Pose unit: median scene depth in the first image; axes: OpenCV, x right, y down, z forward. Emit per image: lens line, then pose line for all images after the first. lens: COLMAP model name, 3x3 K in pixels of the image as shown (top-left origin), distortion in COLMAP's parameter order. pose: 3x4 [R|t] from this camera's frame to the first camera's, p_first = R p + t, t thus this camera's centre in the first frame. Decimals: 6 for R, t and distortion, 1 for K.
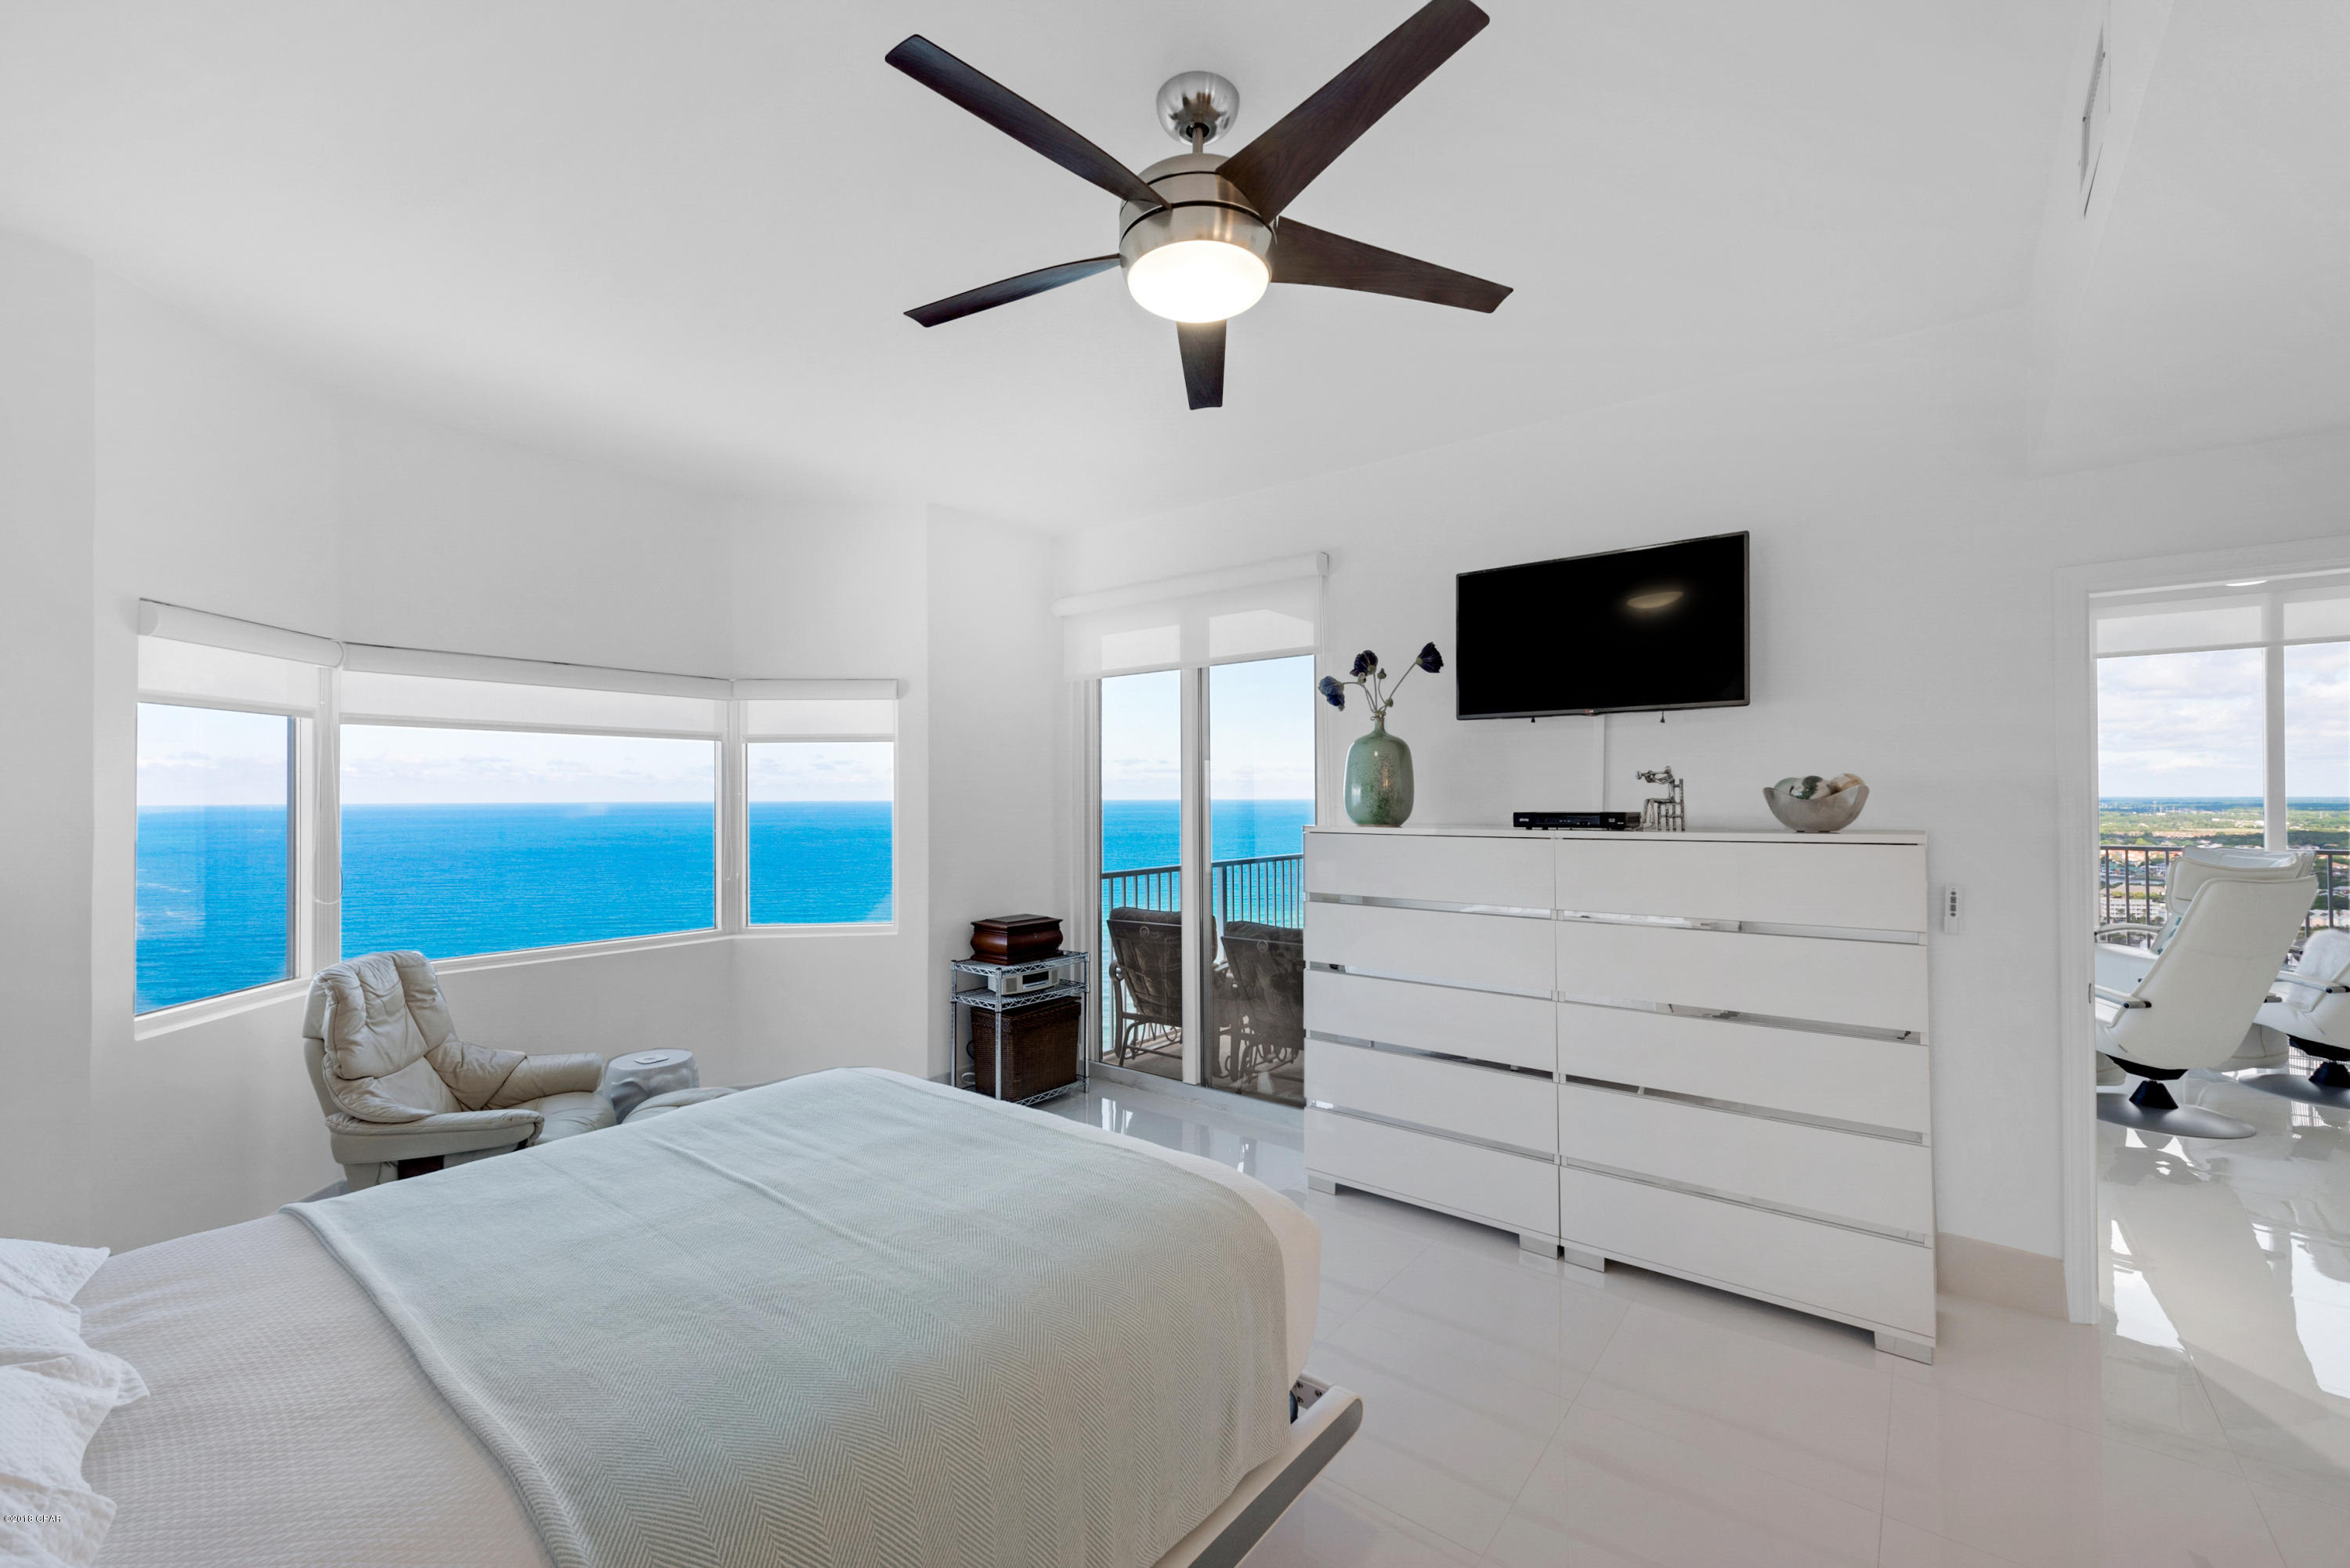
lens RADIAL K [[959.7, 0, 1190.5], [0, 959.7, 785.1], [0, 0, 1]] dist [0.003518, -0.000789]
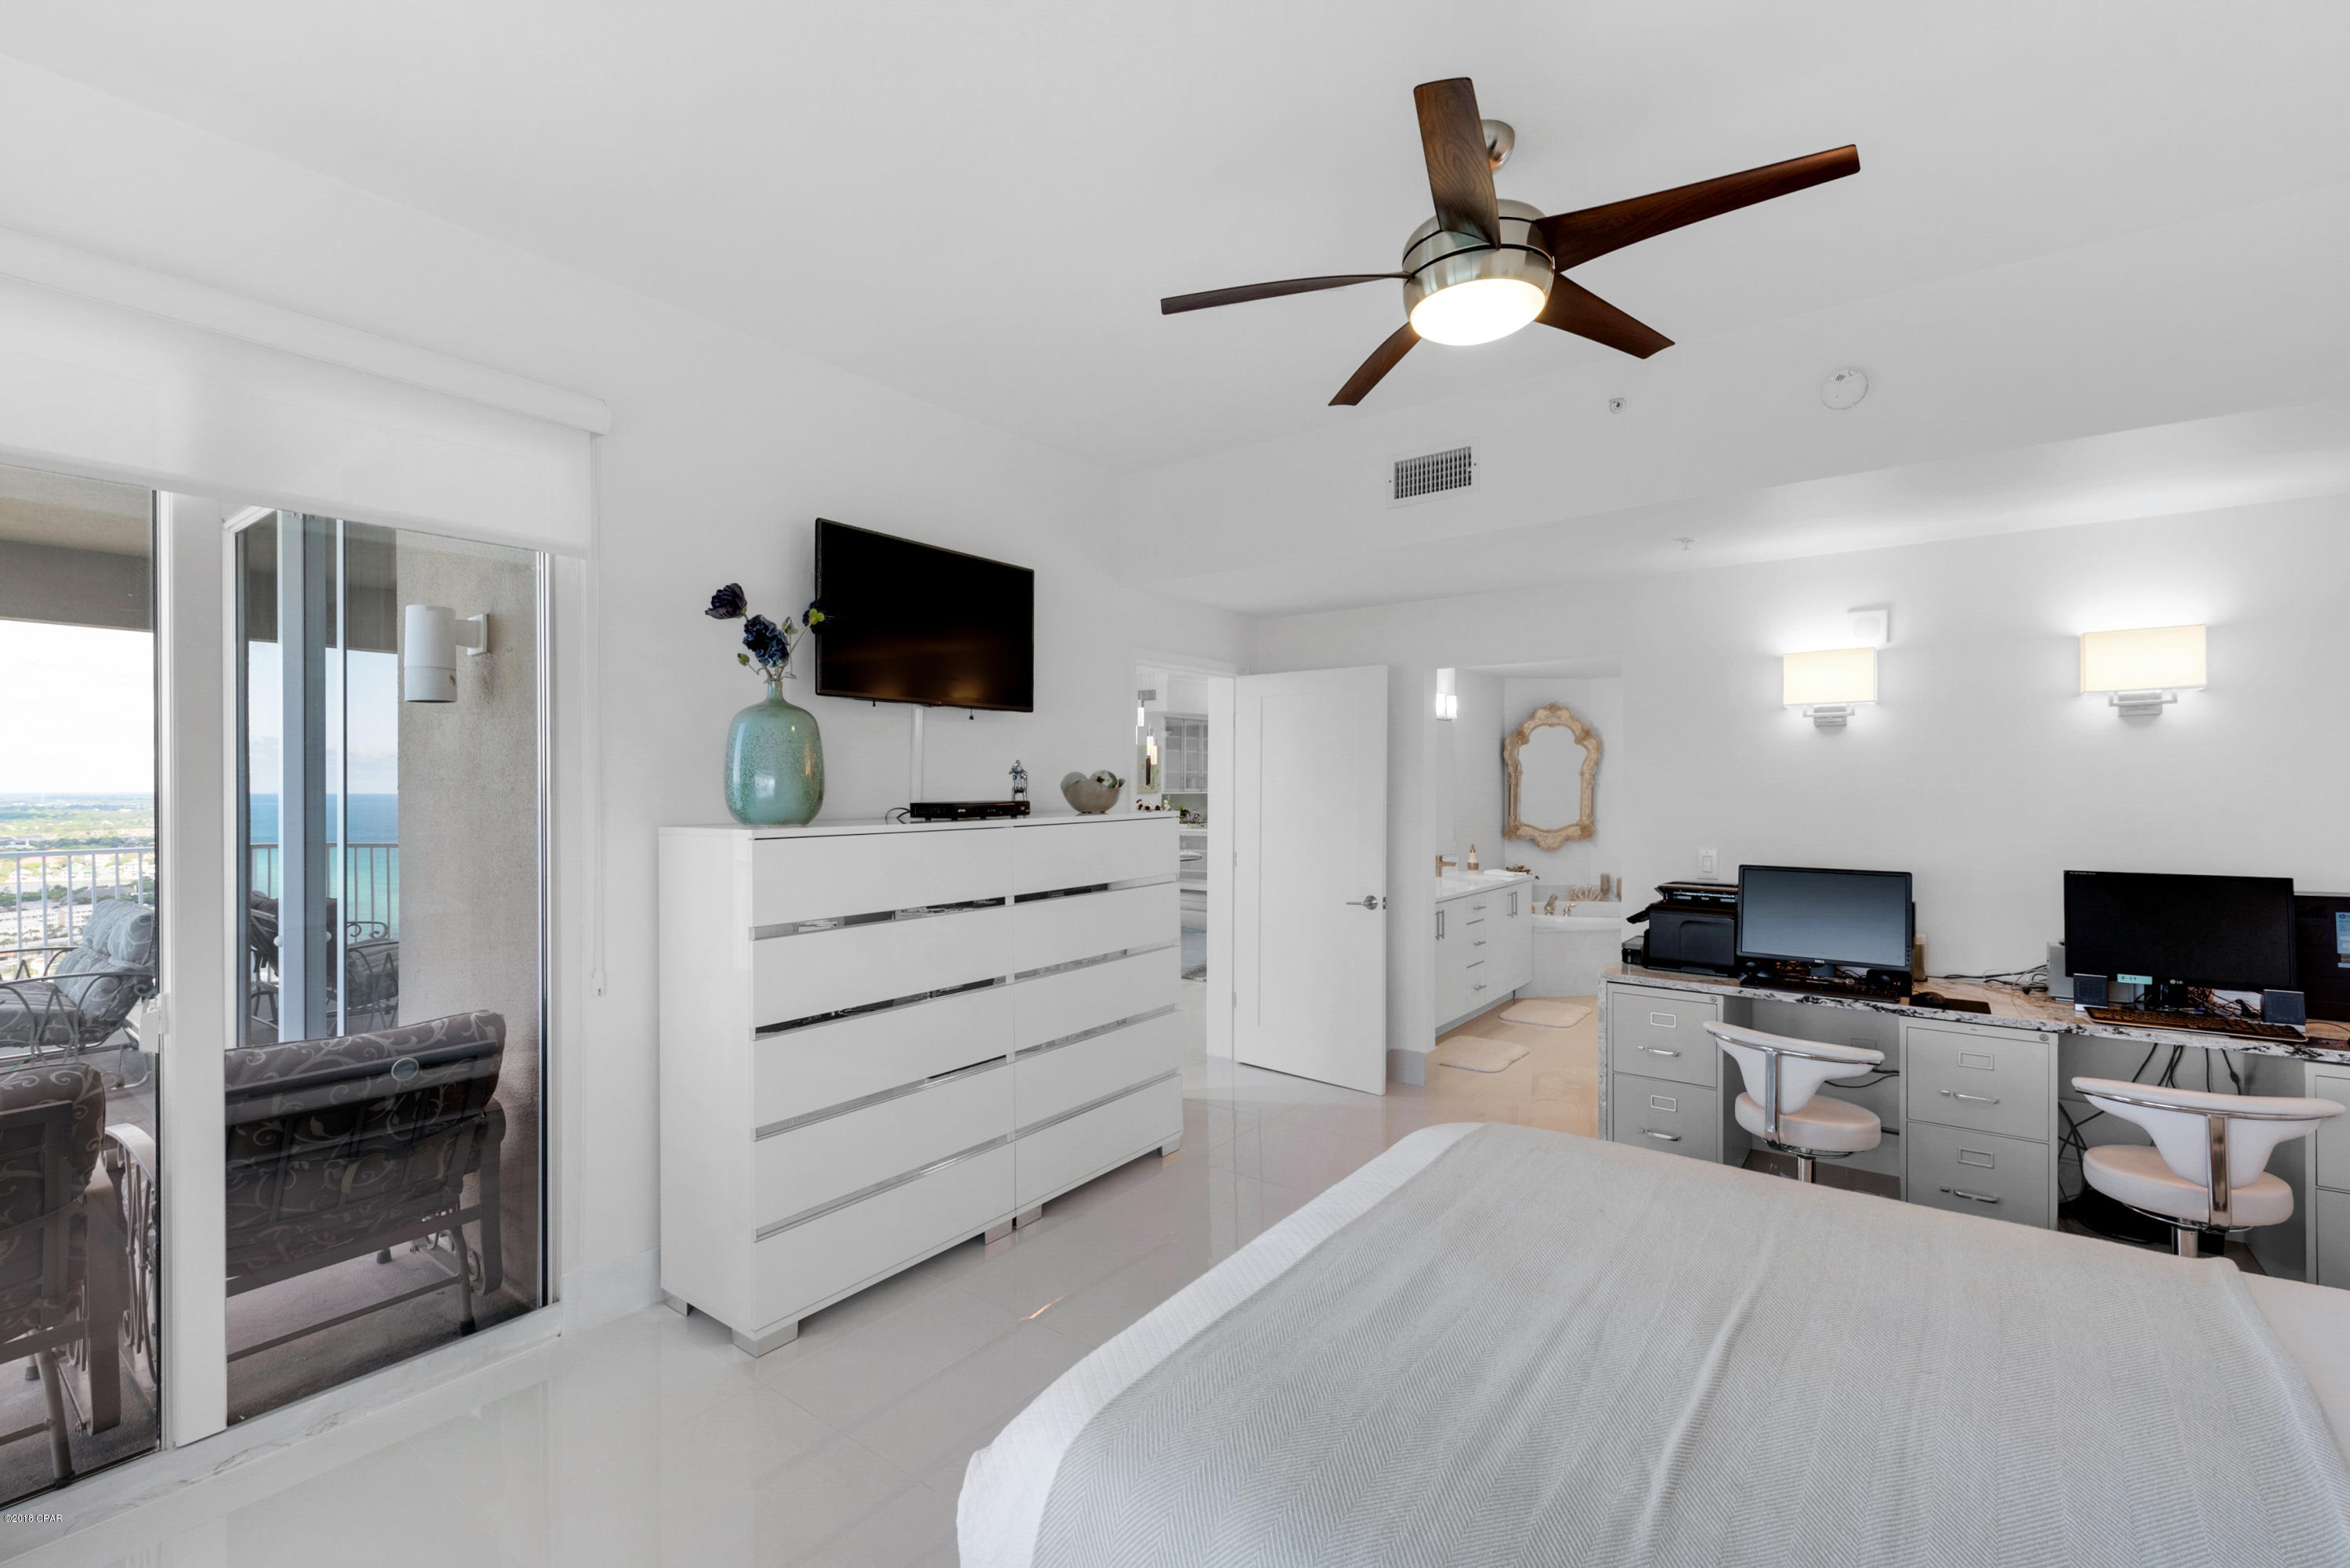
lens RADIAL K [[1017.9, 0, 1150.5], [0, 1017.9, 782.1], [0, 0, 1]] dist [0.009660, -0.000881]
pose [[-0.003885, 0.007697, 0.999963, -0.594220], [-0.011846, 0.999900, -0.007742, 0.011628], [-0.999922, -0.011876, -0.003793, 0.708258]]
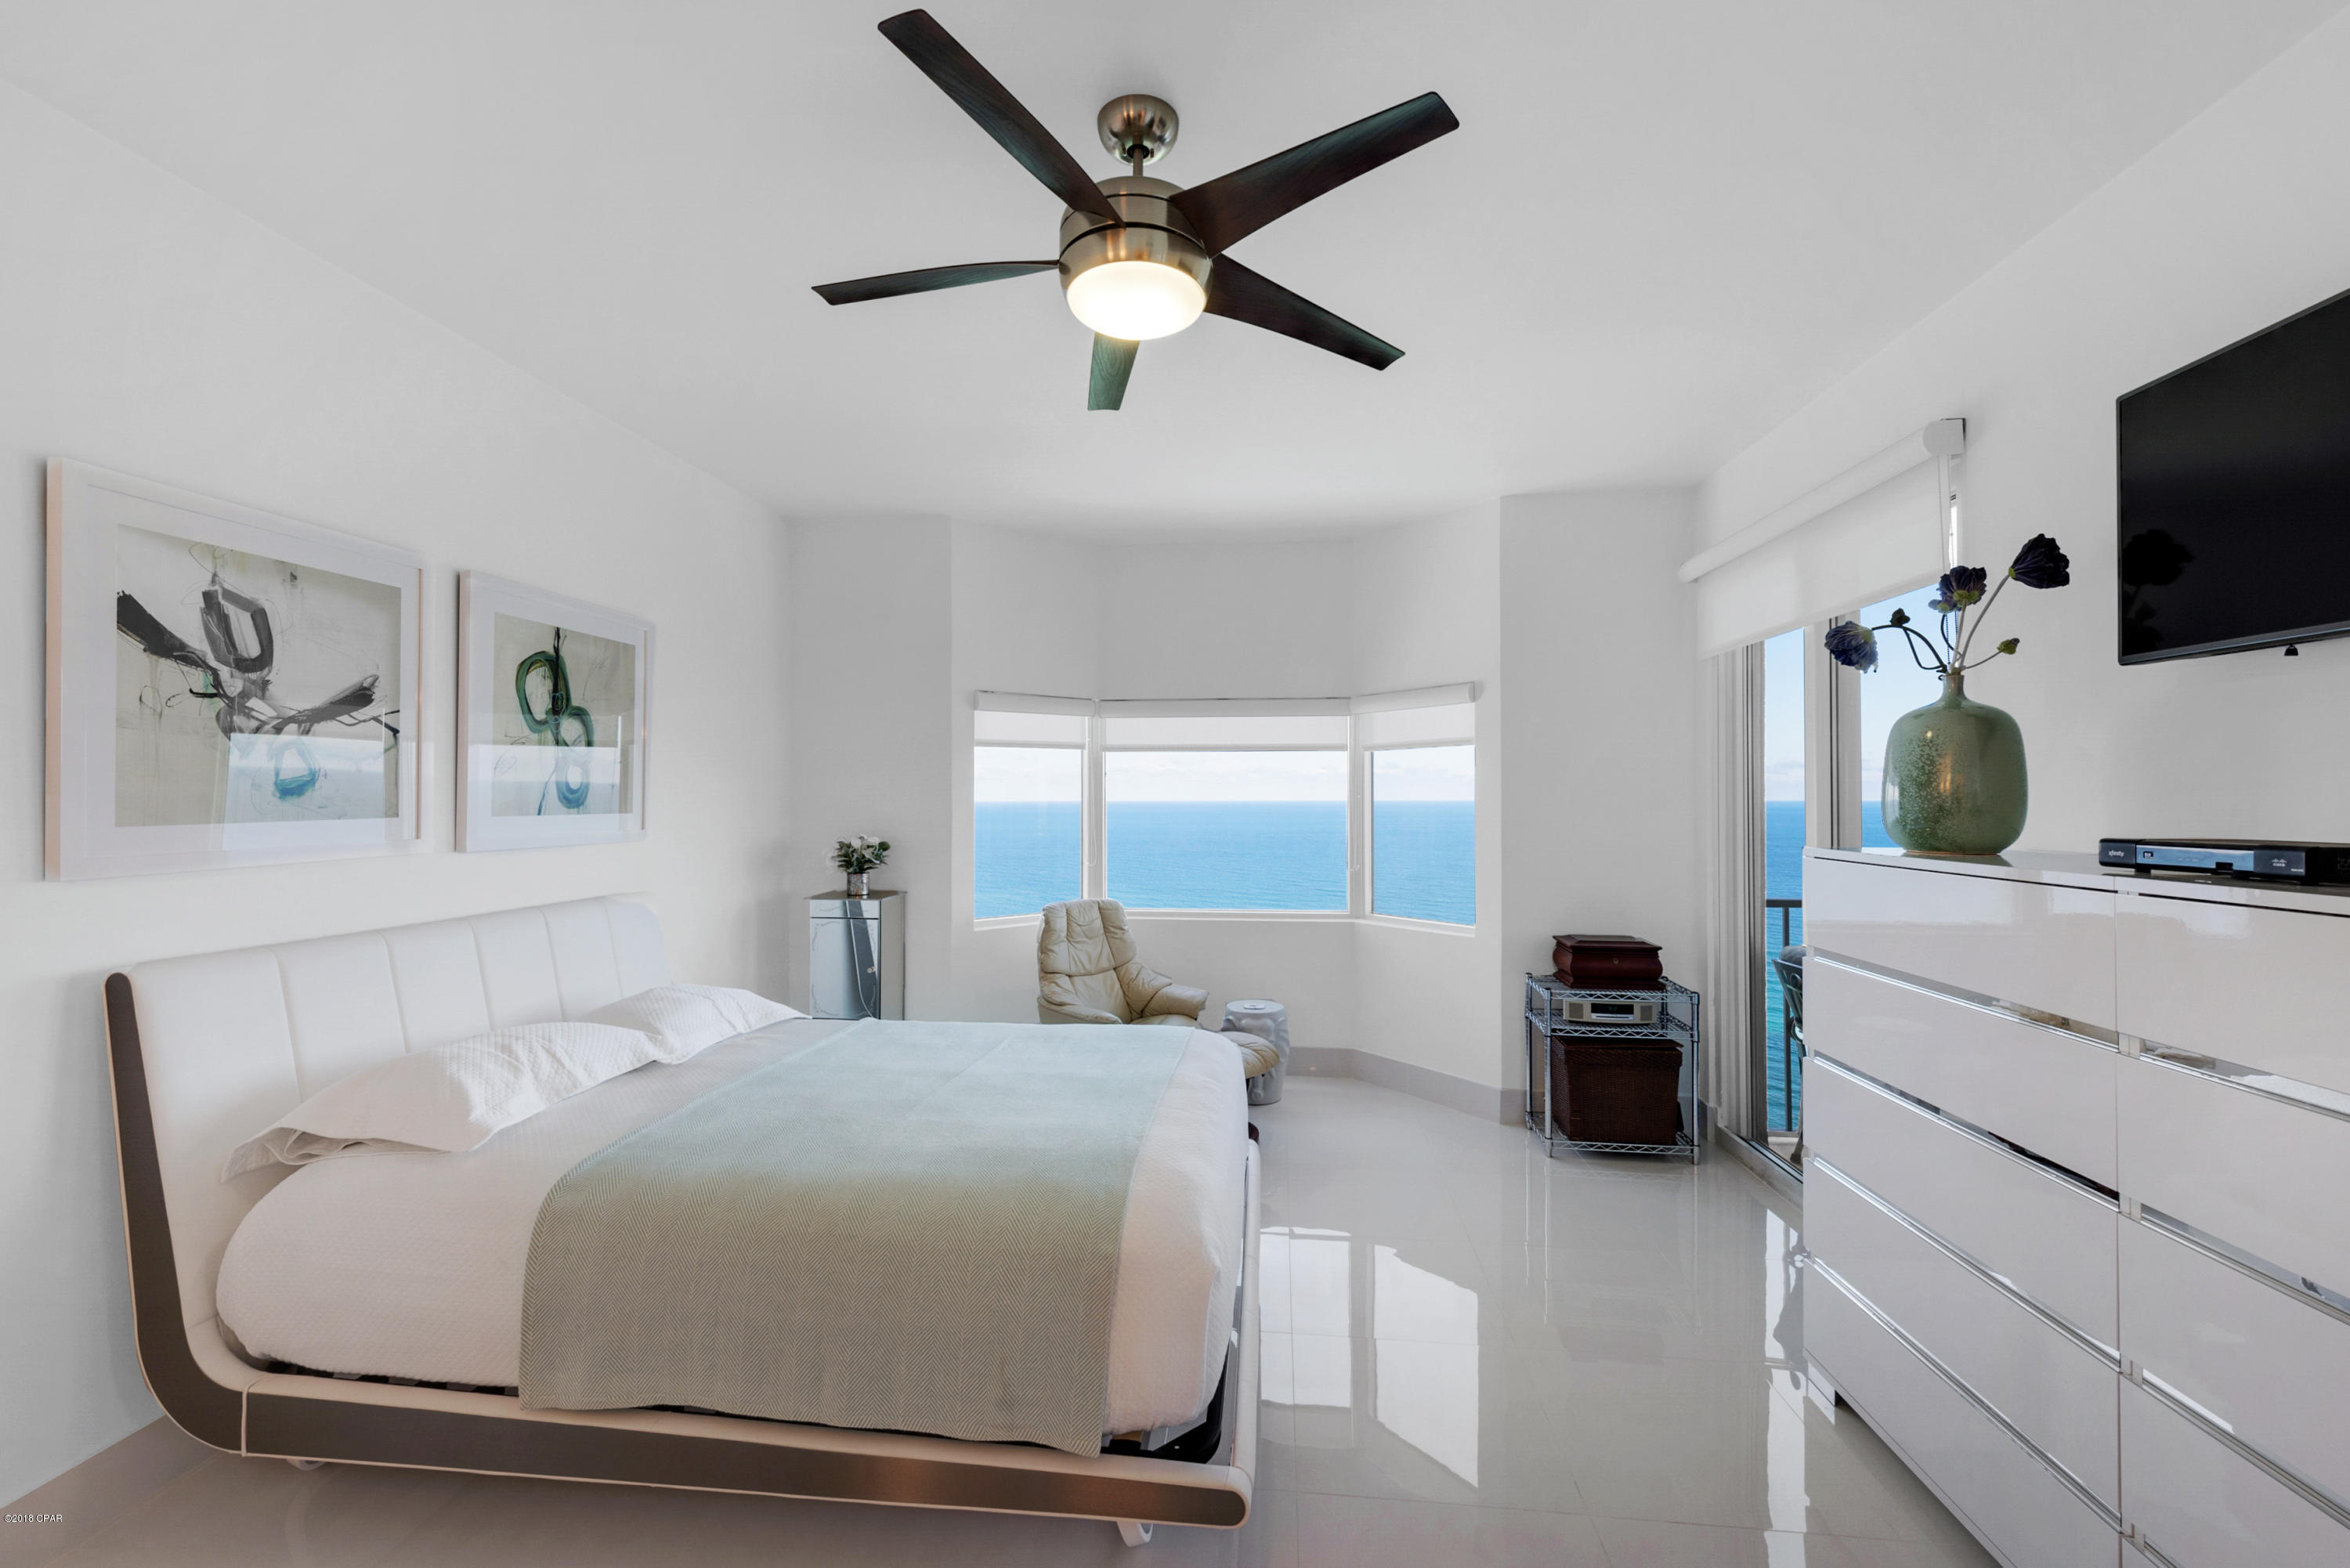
lens RADIAL K [[959.7, 0, 1170.7], [0, 959.7, 801.9], [0, 0, 1]] dist [0.003518, -0.000789]
pose [[0.512683, 0.008077, -0.858540, 0.468964], [0.009482, 0.999842, 0.015068, -0.004458], [0.858526, -0.015866, 0.512525, 0.262823]]
